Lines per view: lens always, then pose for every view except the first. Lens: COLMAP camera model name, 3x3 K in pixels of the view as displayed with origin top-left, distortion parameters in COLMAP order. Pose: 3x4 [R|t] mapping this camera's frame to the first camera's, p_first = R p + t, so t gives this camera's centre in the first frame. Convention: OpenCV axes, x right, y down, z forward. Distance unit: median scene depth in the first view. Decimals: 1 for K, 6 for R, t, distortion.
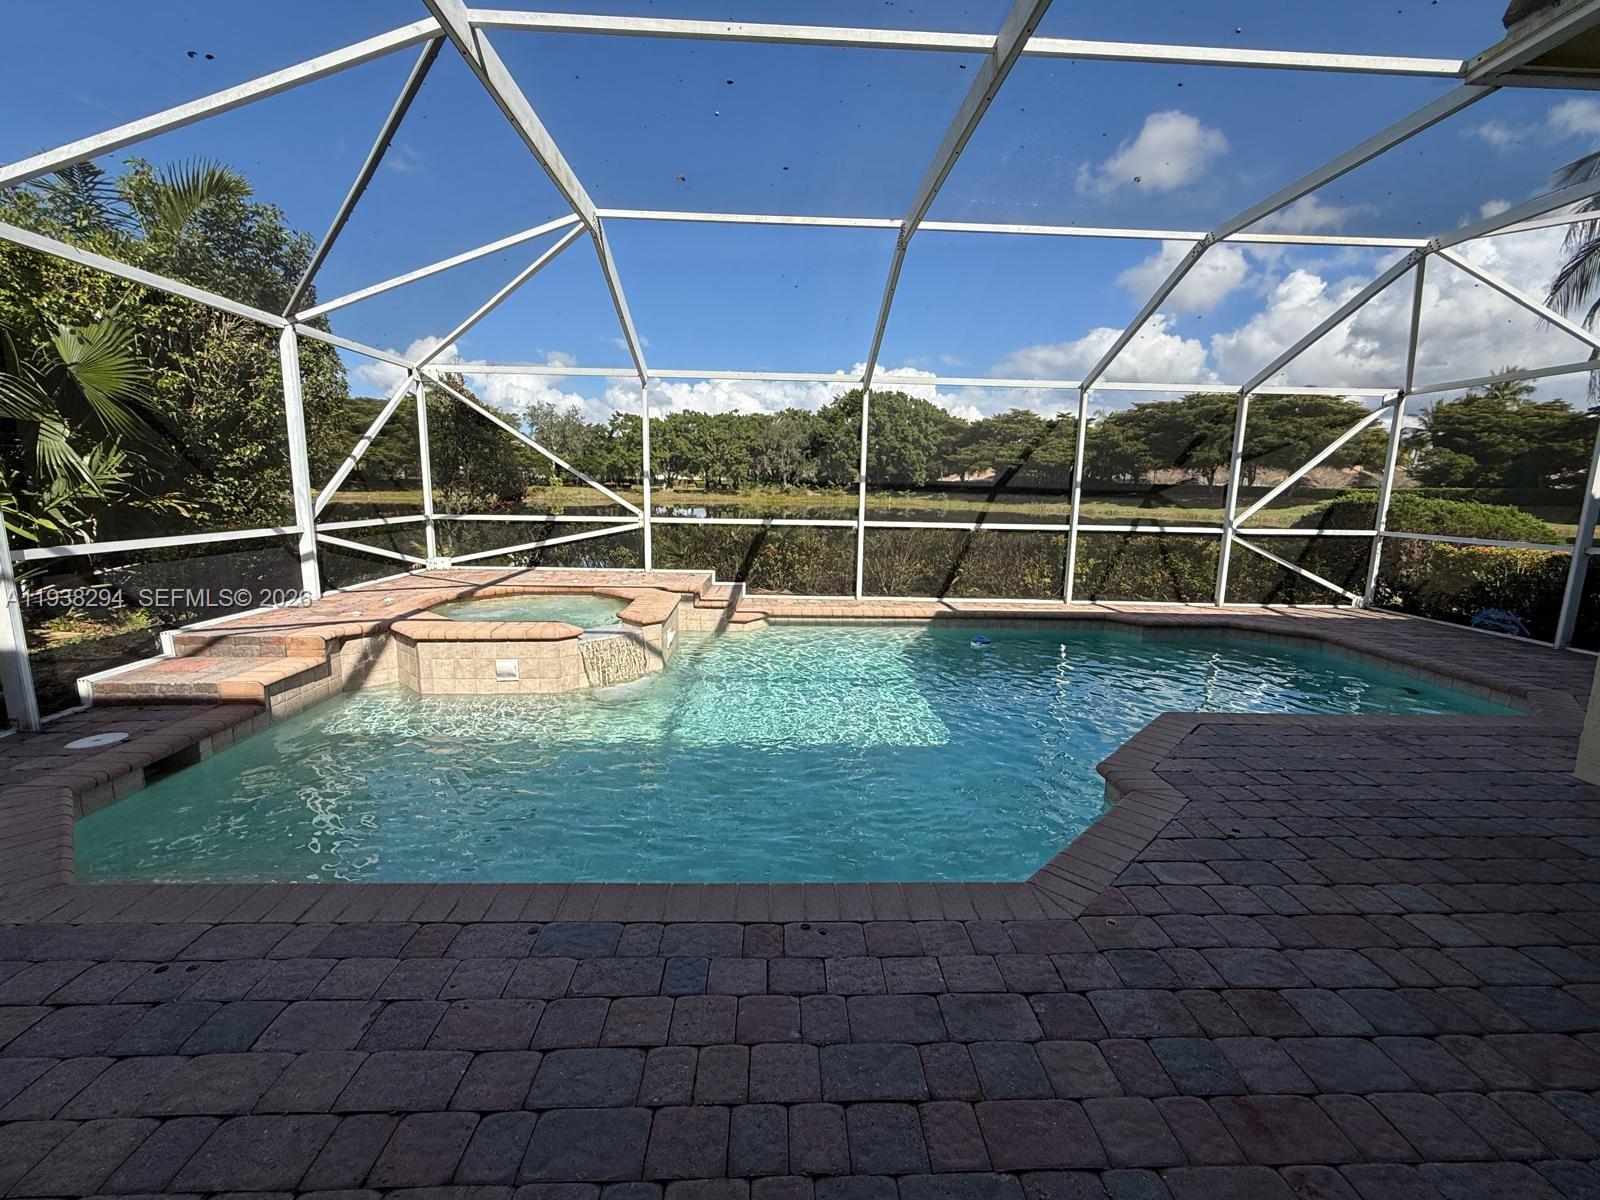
lens RADIAL K [[692.2, 0, 796.0], [0, 692.2, 606.0], [0, 0, 1]] dist [-0.001082, 0.000724]
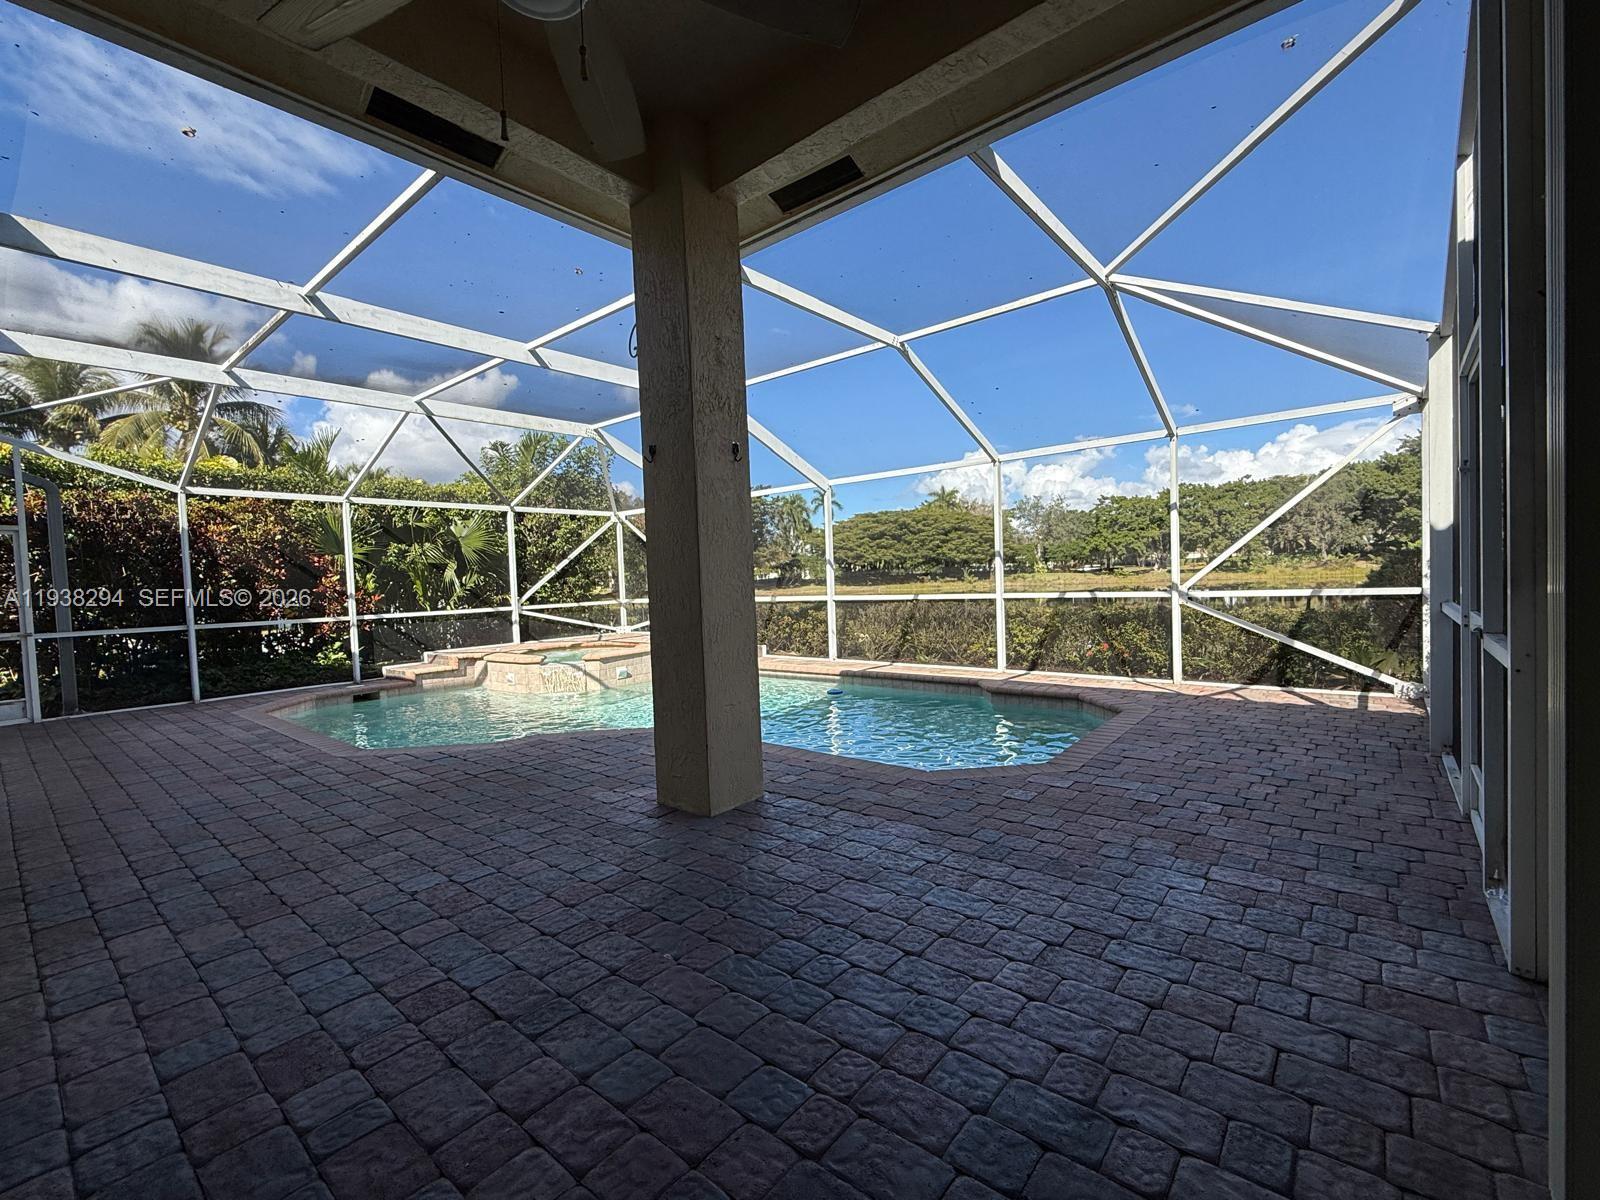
lens RADIAL K [[692.2, 0, 798.0], [0, 692.2, 602.0], [0, 0, 1]] dist [-0.001082, 0.000724]
pose [[0.738858, -0.024443, -0.673418, 0.792117], [-0.063637, 0.992345, -0.105841, 0.018843], [0.670850, 0.121056, 0.731646, 0.063570]]
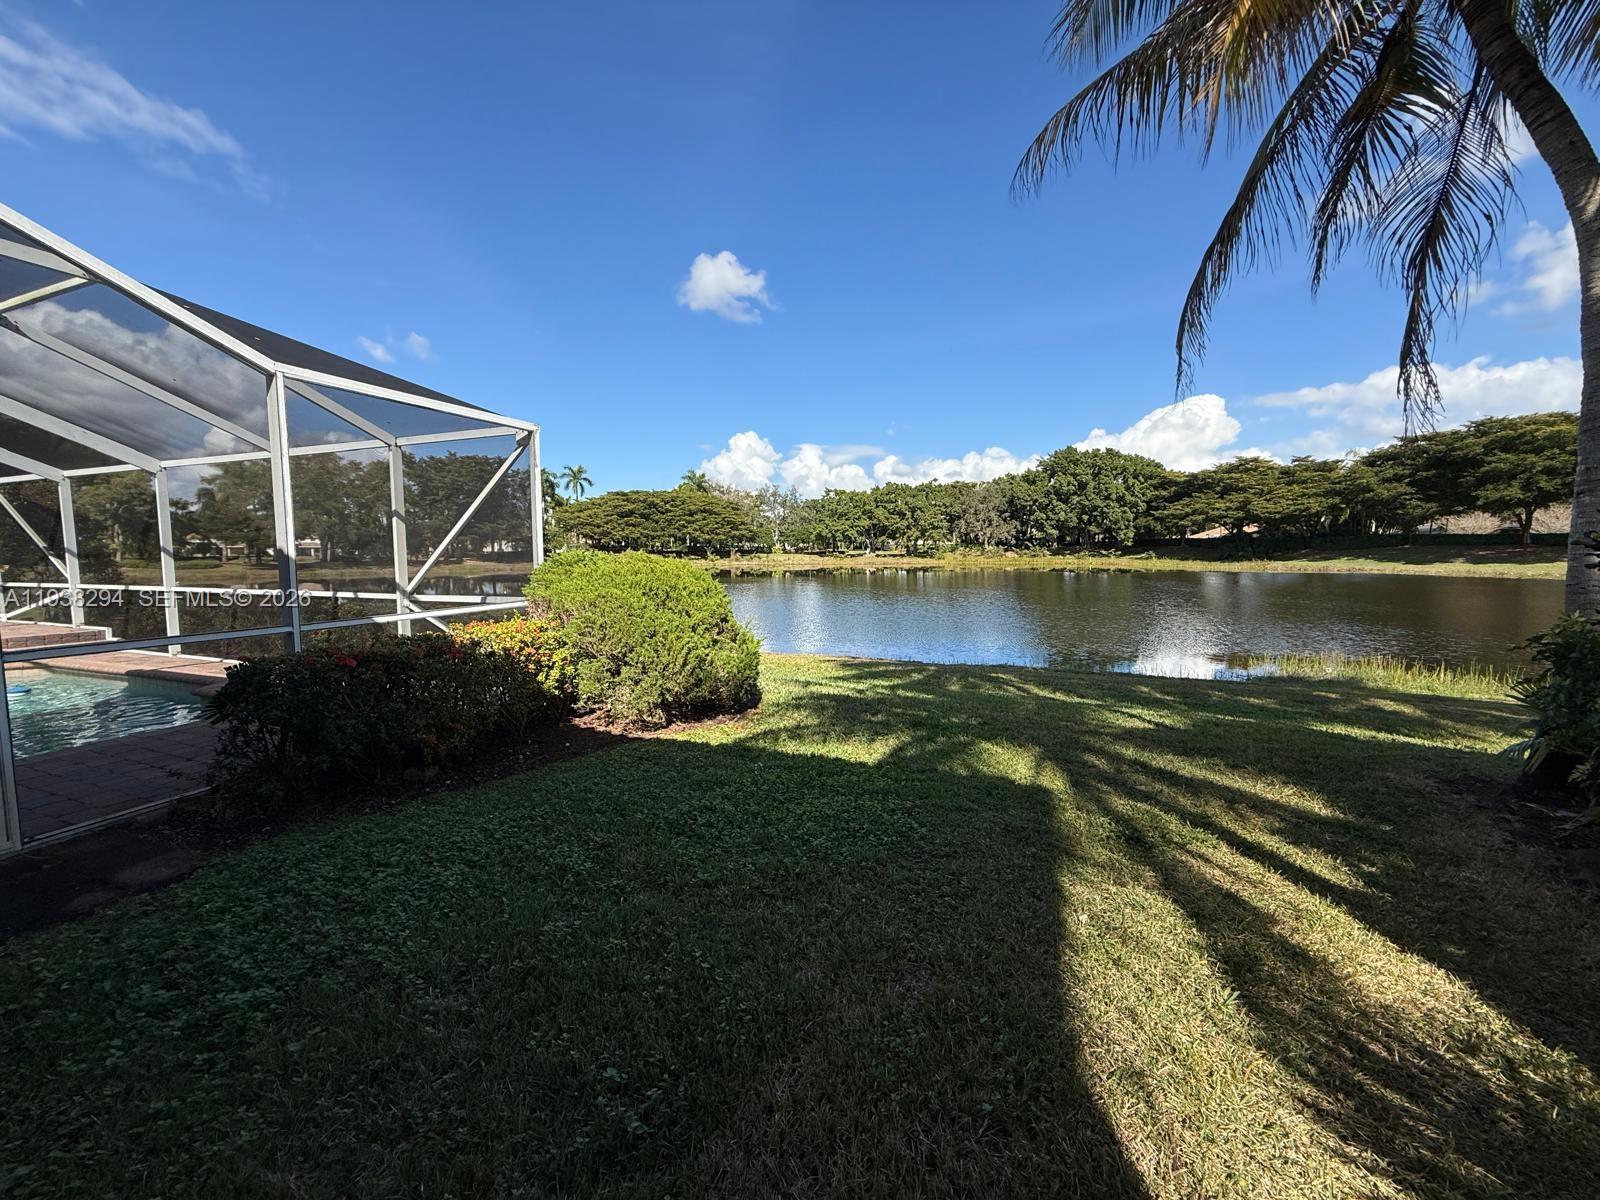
lens RADIAL K [[636.8, 0, 801.0], [0, 636.8, 605.6], [0, 0, 1]] dist [0.000834, 0.000175]
pose [[0.911687, 0.011234, -0.410732, 1.335585], [-0.046581, 0.996008, -0.076152, -0.047572], [0.408237, 0.088559, 0.908570, 0.402586]]
